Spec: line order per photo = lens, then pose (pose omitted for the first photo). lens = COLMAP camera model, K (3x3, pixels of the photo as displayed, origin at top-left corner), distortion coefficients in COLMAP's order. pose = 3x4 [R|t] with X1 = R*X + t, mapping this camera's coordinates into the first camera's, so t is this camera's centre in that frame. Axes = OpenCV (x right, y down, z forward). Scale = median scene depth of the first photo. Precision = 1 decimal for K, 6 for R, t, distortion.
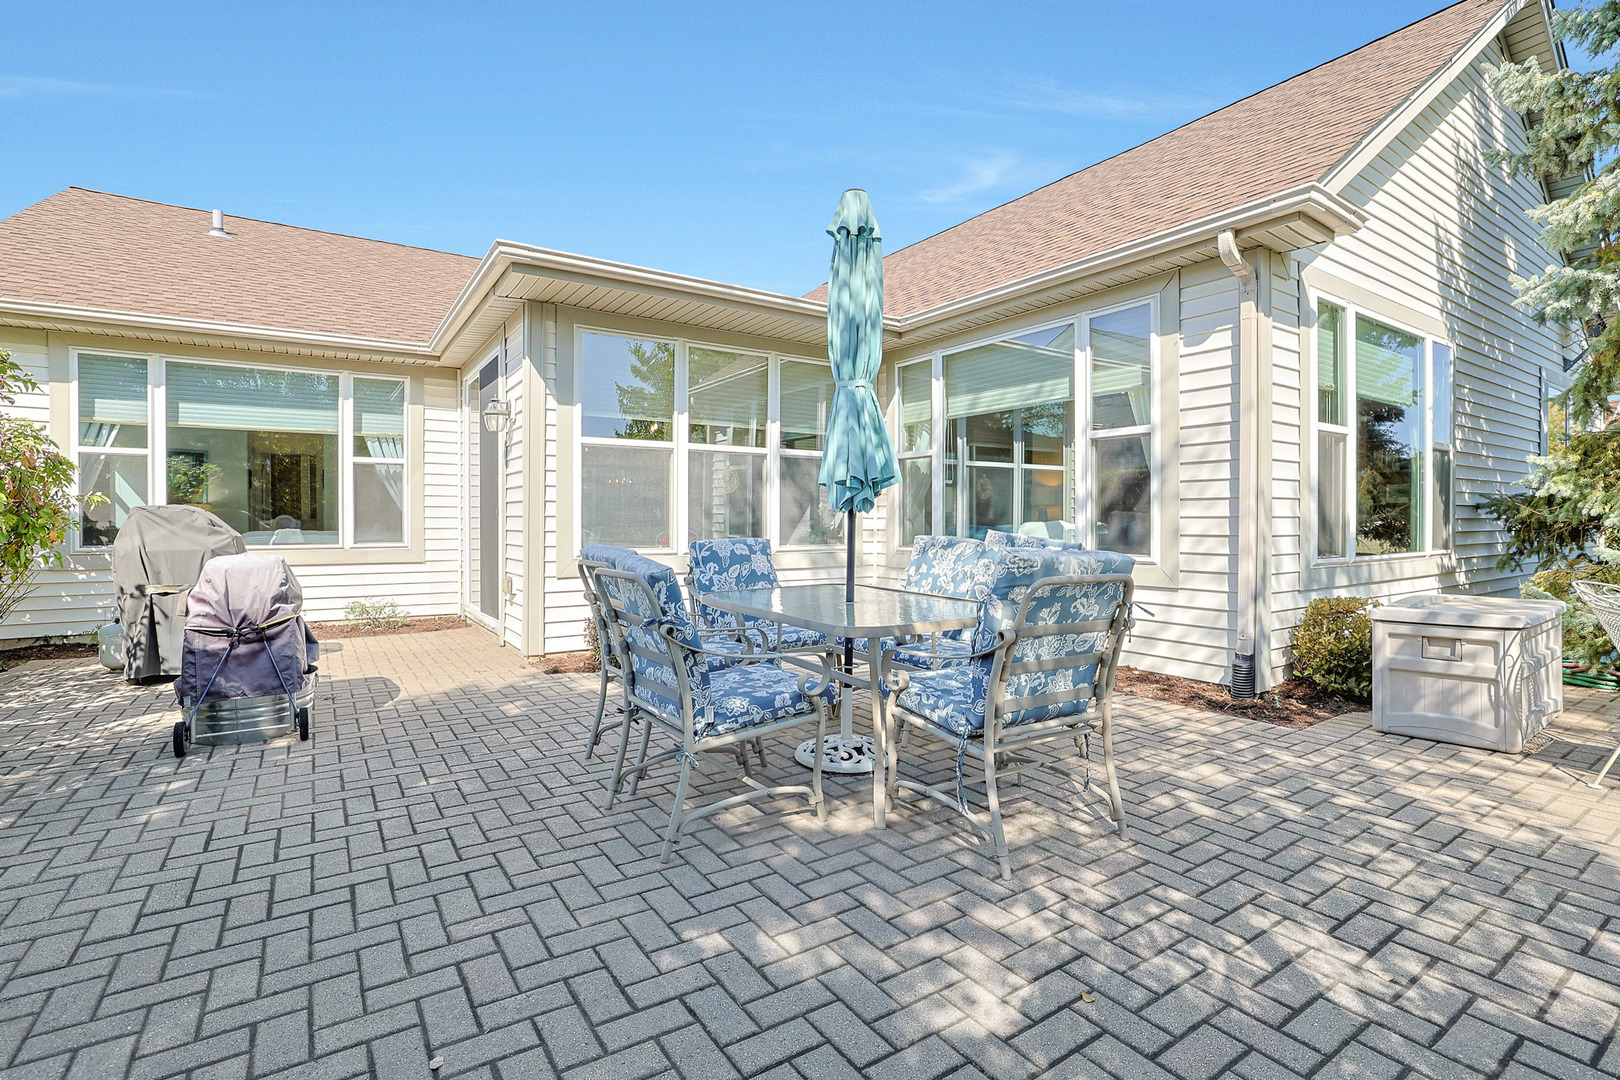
lens RADIAL K [[753.2, 0, 810.0], [0, 753.2, 540.0], [0, 0, 1]] dist [-0.051724, 0.017455]
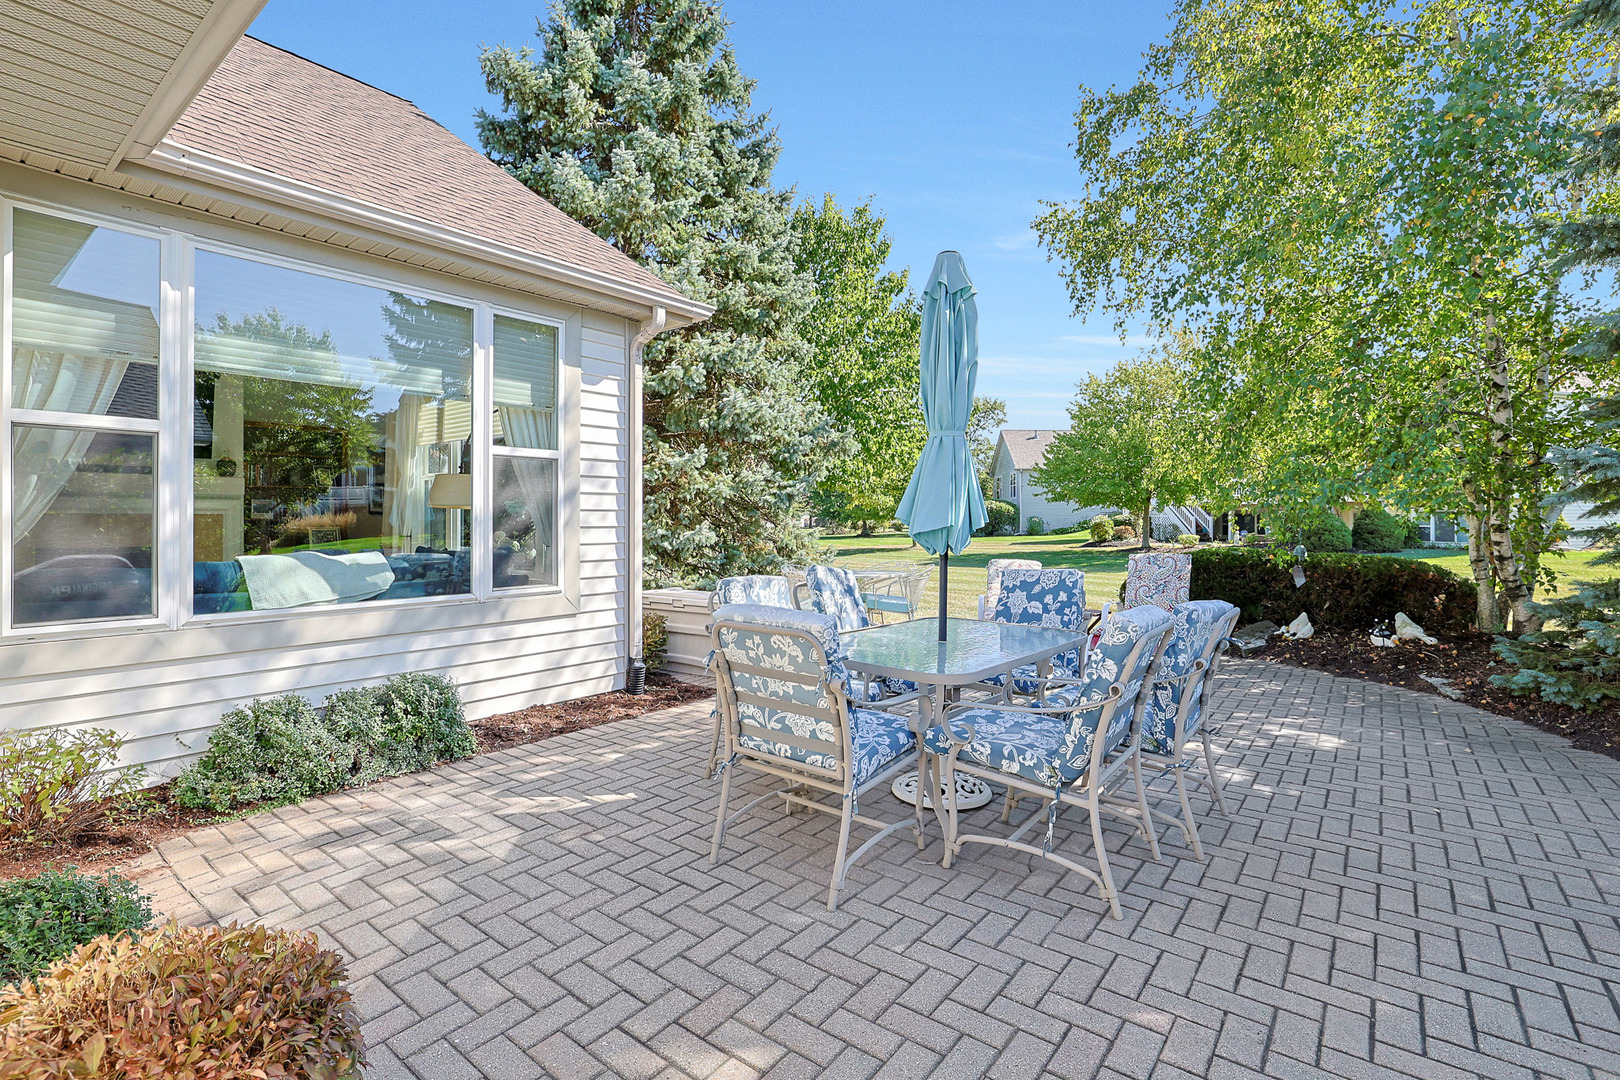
lens RADIAL K [[753.2, 0, 810.0], [0, 753.2, 540.0], [0, 0, 1]] dist [-0.051724, 0.017455]
pose [[-0.306438, -0.025517, 0.951548, -0.921430], [0.023385, 0.999137, 0.034324, -0.100486], [-0.951603, 0.032770, -0.305577, 1.584848]]
